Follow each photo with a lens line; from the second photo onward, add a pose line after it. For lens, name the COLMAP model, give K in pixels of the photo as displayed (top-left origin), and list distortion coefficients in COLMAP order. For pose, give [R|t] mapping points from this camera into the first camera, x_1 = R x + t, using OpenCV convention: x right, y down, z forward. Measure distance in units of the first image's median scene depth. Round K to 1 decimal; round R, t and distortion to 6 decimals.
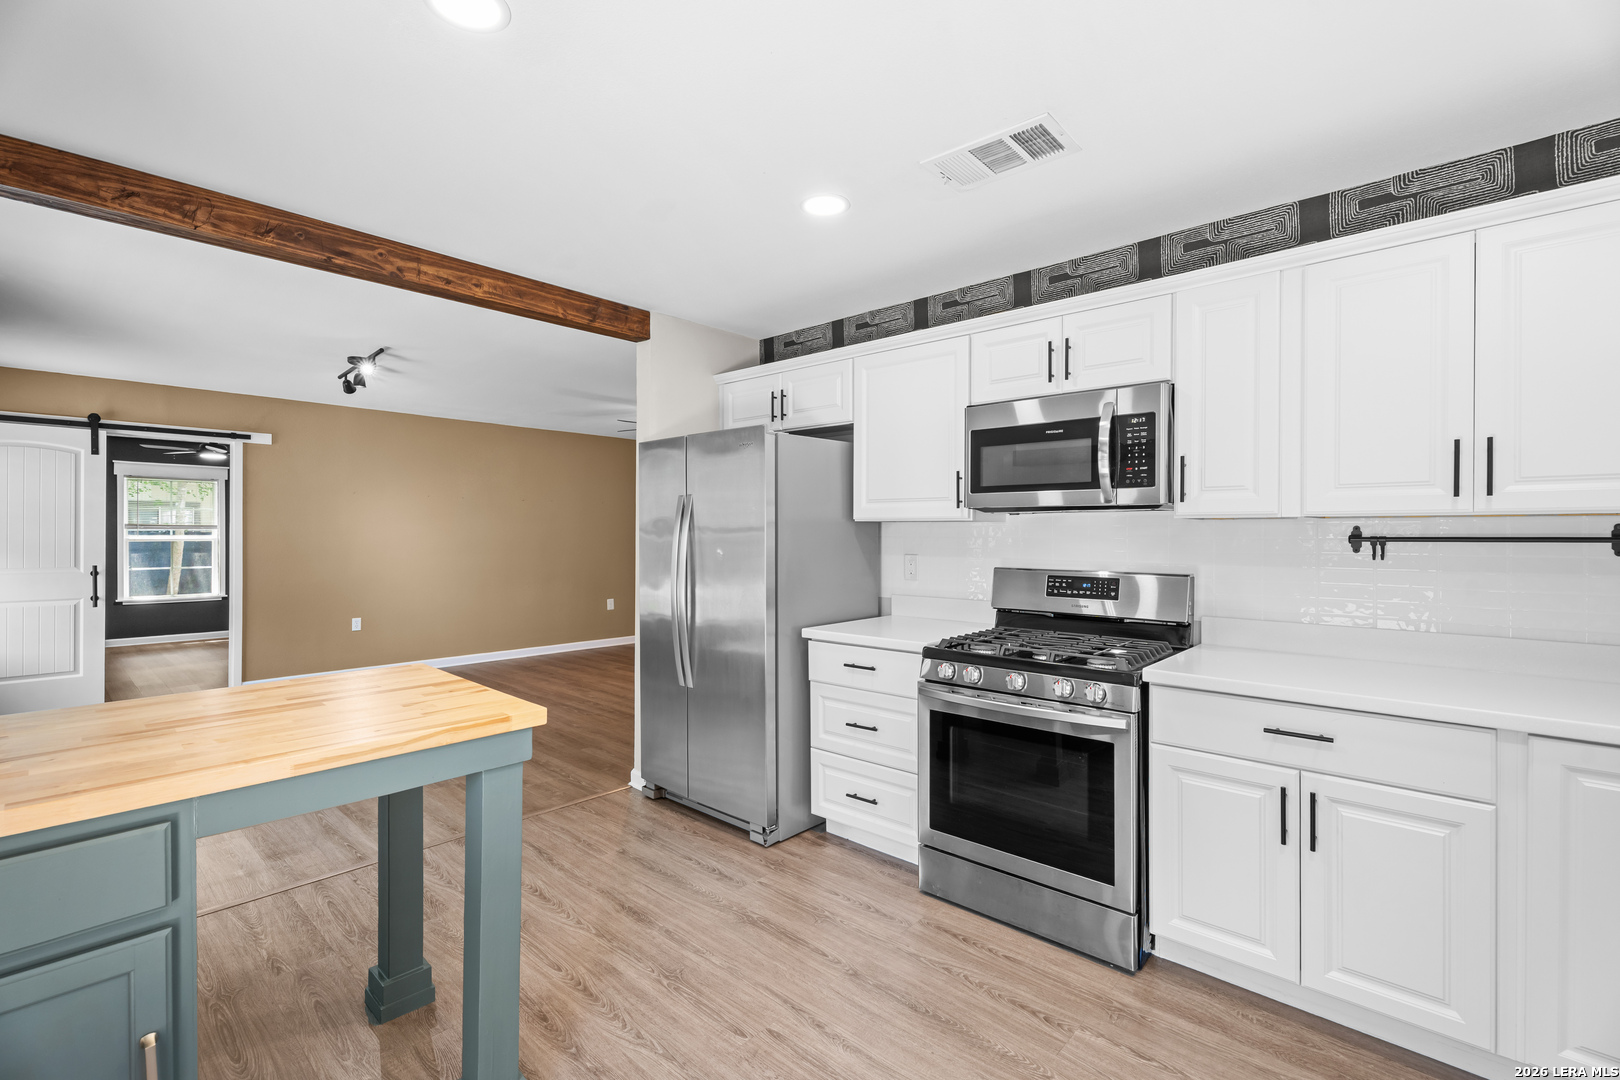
lens RADIAL K [[727.7, 0, 814.9], [0, 727.7, 542.8], [0, 0, 1]] dist [-0.006597, 0.002691]
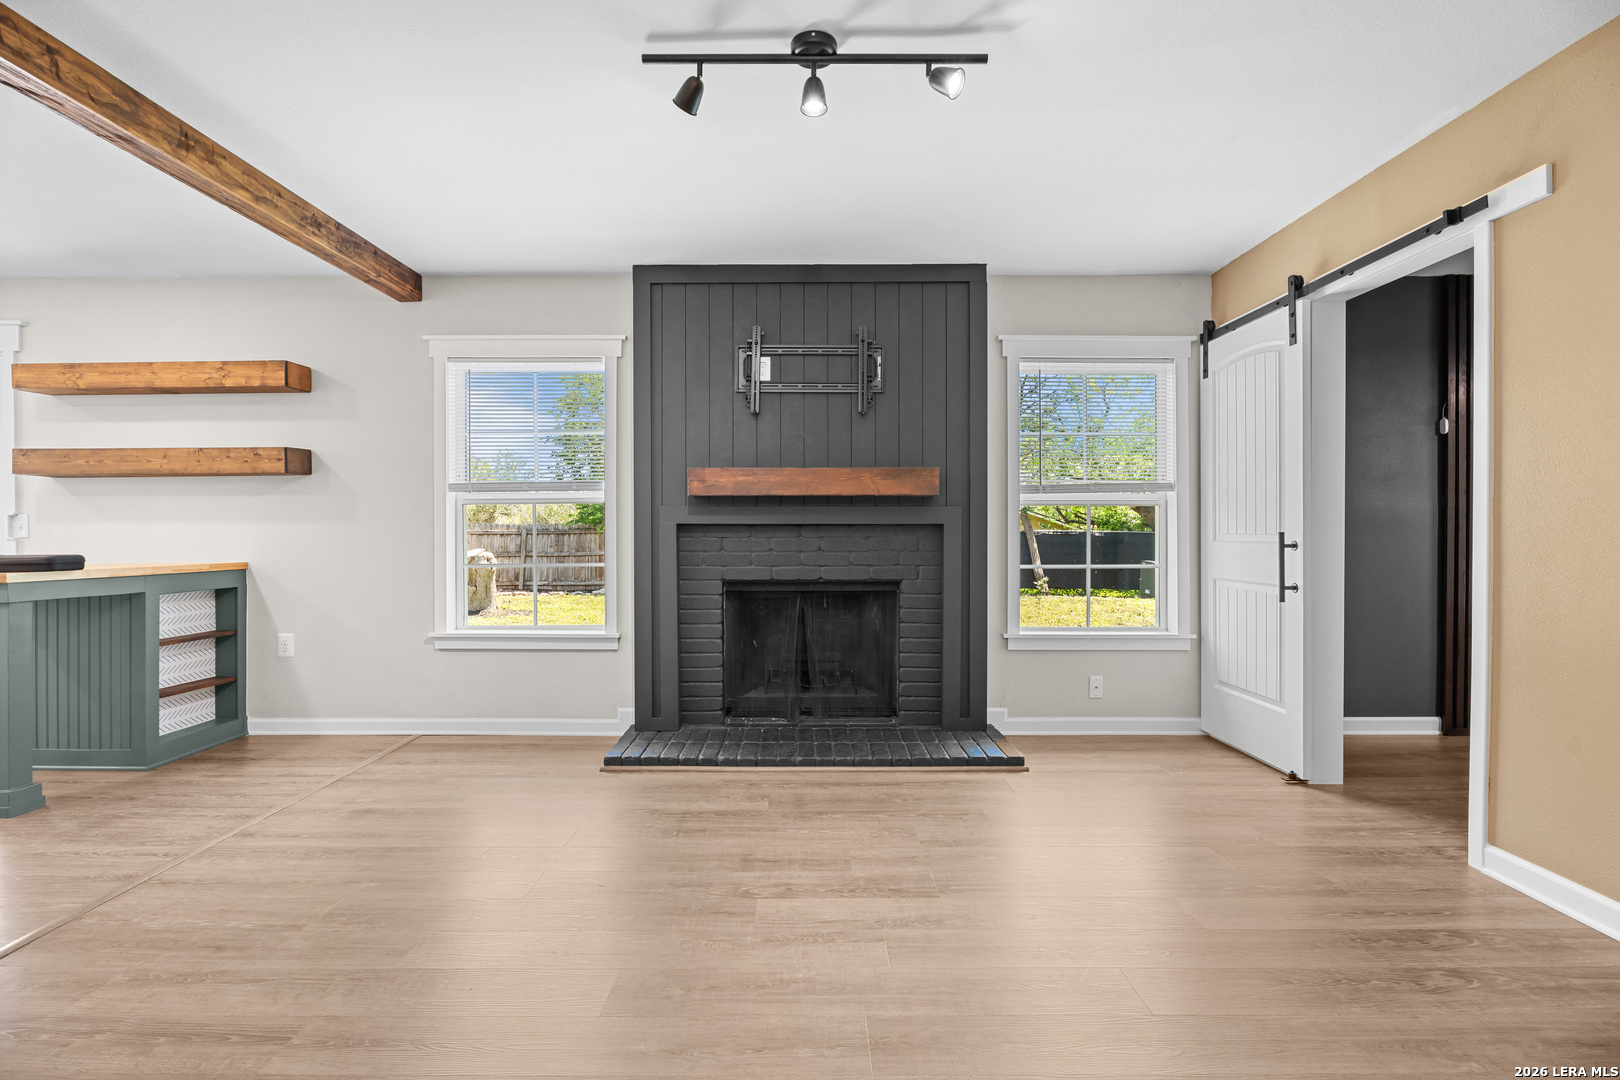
lens RADIAL K [[754.0, 0, 804.2], [0, 754.0, 532.5], [0, 0, 1]] dist [-0.007371, -0.001211]
pose [[-0.740642, -0.000828, -0.671900, -0.550497], [-0.008293, 0.999934, 0.007910, 0.057014], [0.671849, 0.011431, -0.740600, 2.277683]]
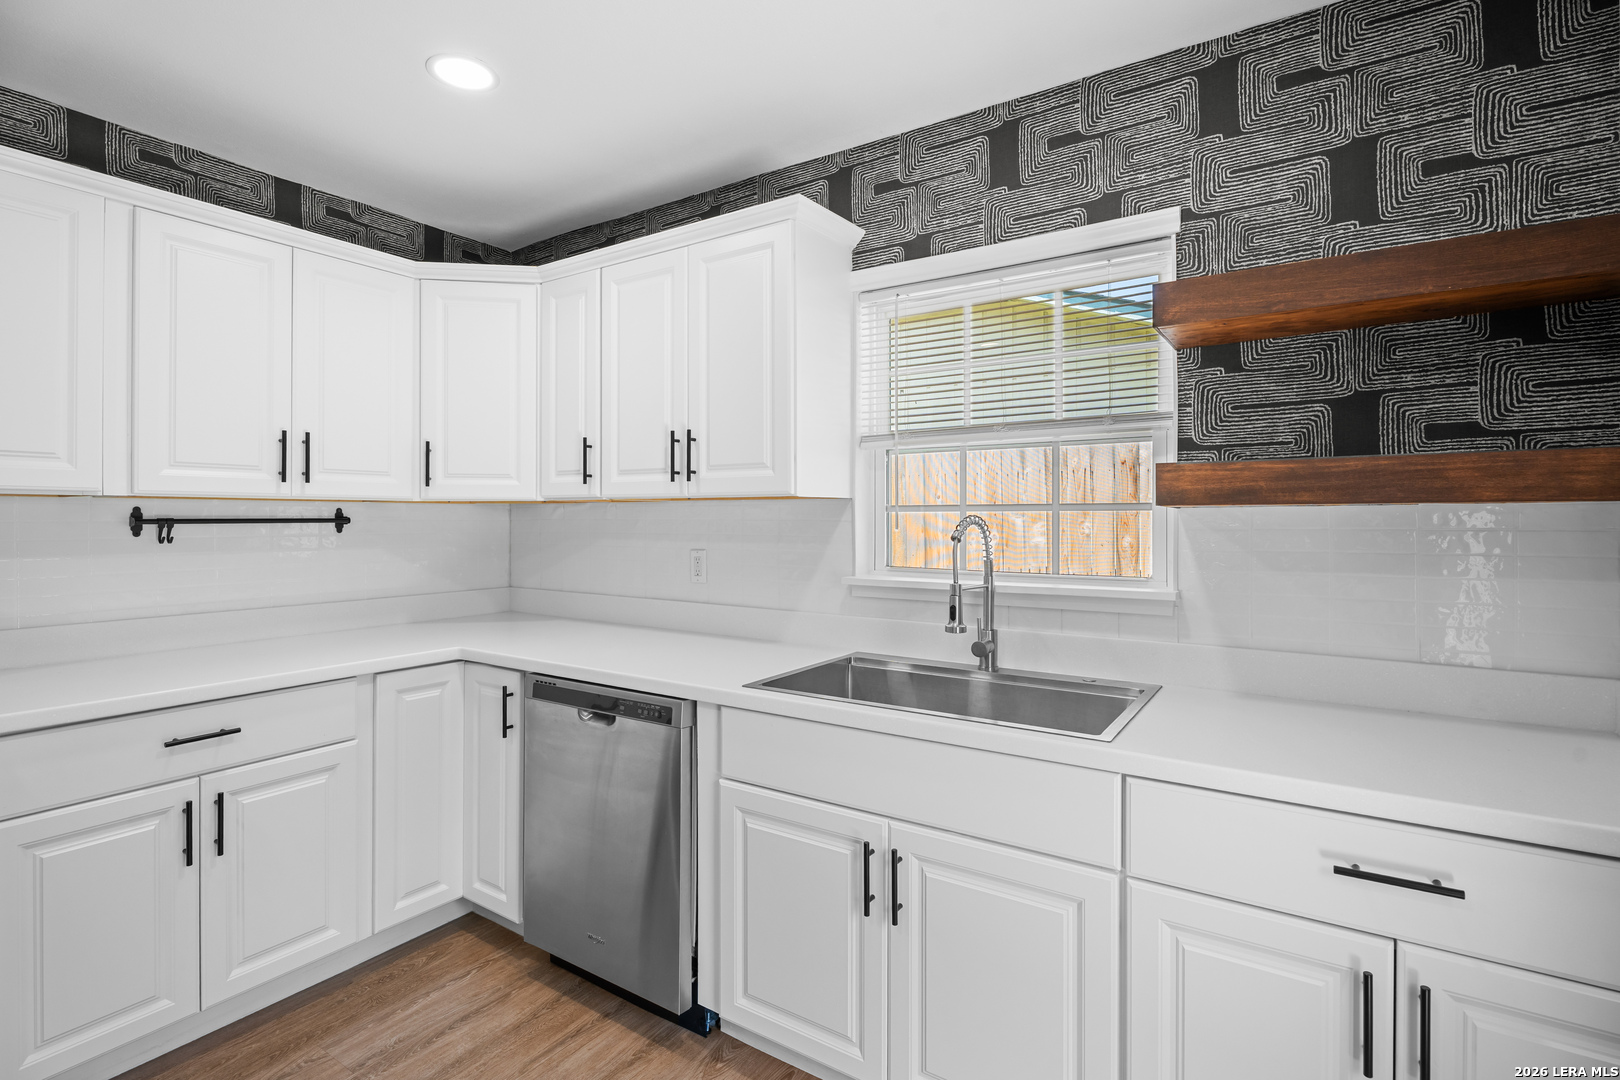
lens RADIAL K [[754.0, 0, 837.8], [0, 754.0, 519.2], [0, 0, 1]] dist [-0.007371, -0.001211]
pose [[-0.157703, -0.006000, 0.987468, -0.266594], [0.012120, 0.999894, 0.008011, -0.004195], [-0.987412, 0.013232, -0.157613, 0.245507]]
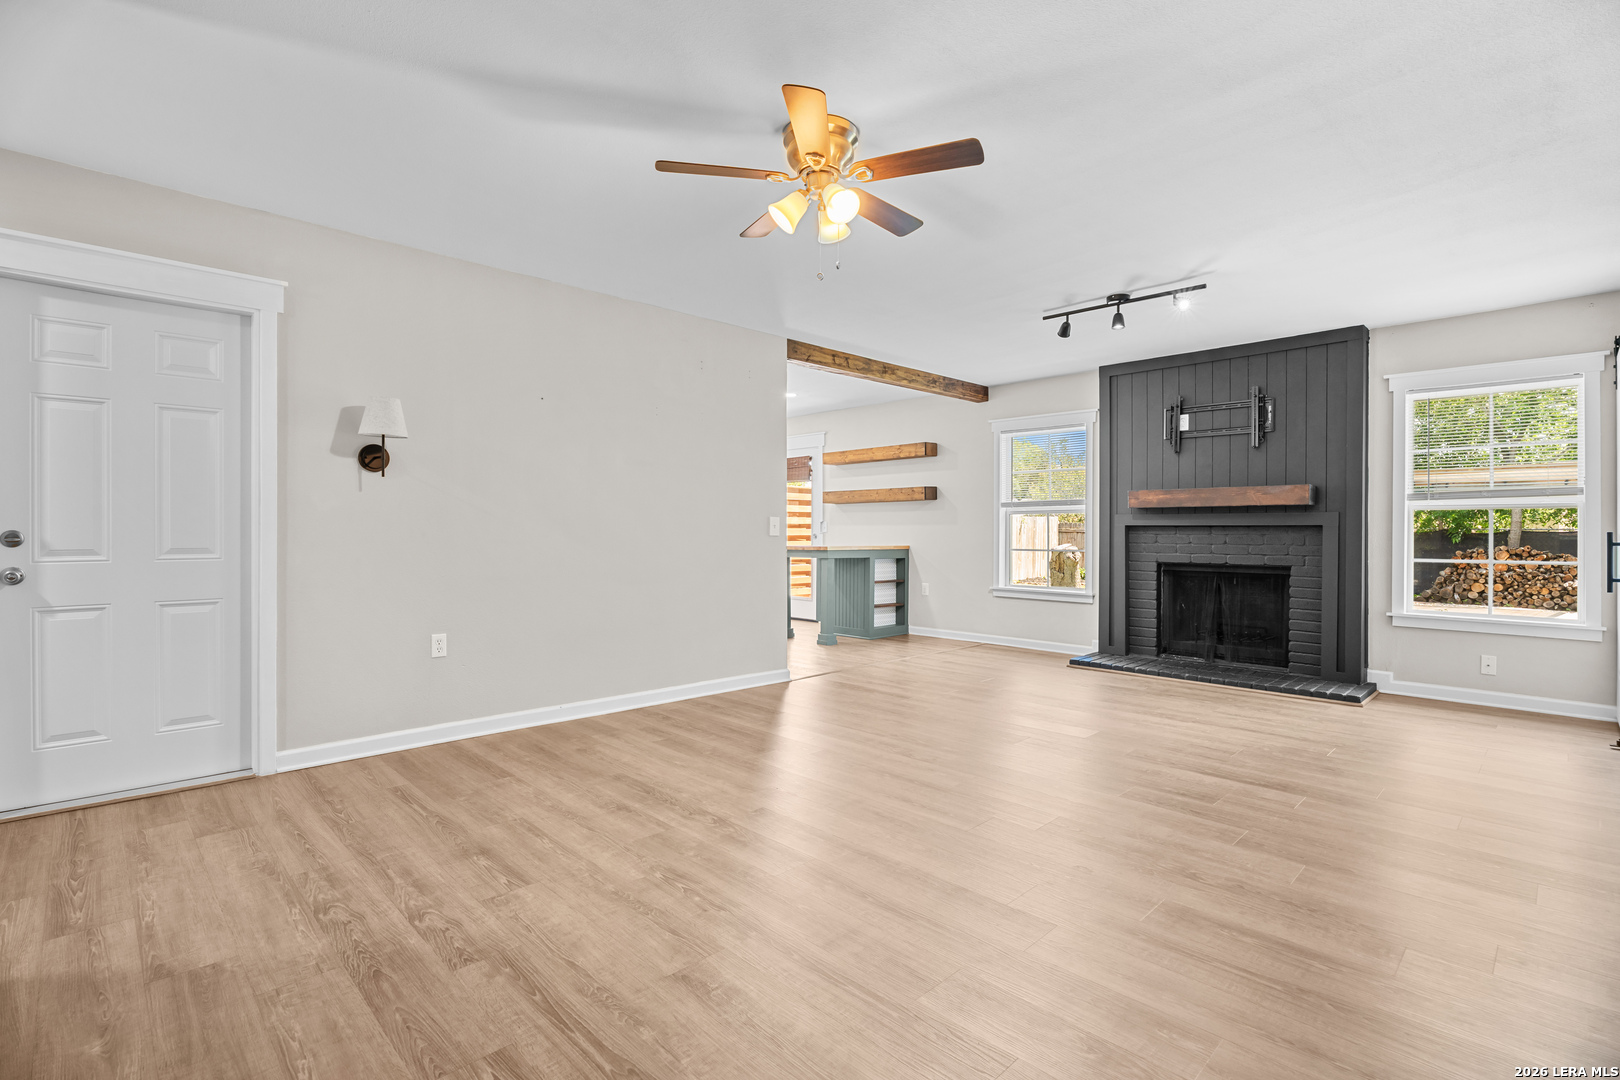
lens RADIAL K [[754.0, 0, 793.3], [0, 754.0, 533.6], [0, 0, 1]] dist [-0.007371, -0.001211]
pose [[-0.997235, -0.005985, 0.074076, -0.501211], [-0.004819, 0.999862, 0.015919, 0.046694], [-0.074161, 0.015518, -0.997126, 3.367588]]
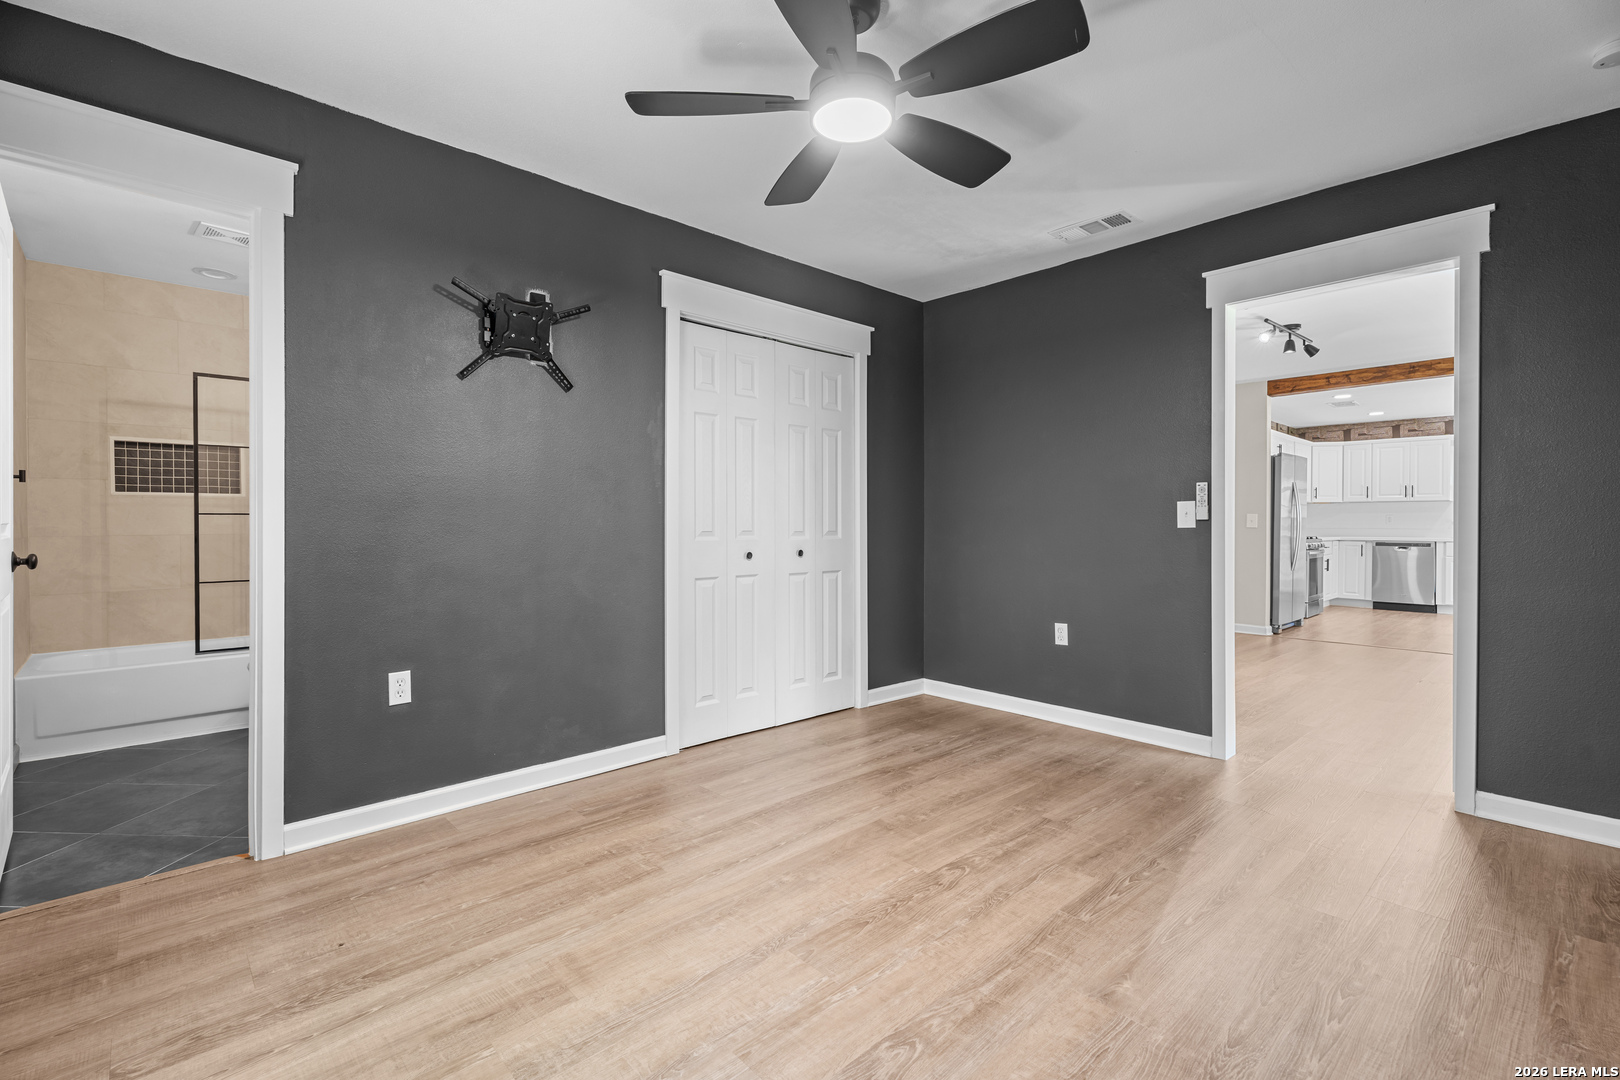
lens RADIAL K [[727.7, 0, 802.6], [0, 727.7, 530.5], [0, 0, 1]] dist [-0.006597, 0.002691]
pose [[0.088249, -0.008539, 0.996062, -3.027561], [0.014611, 0.999867, 0.007277, 0.048279], [-0.995991, 0.013911, 0.088362, 2.785478]]
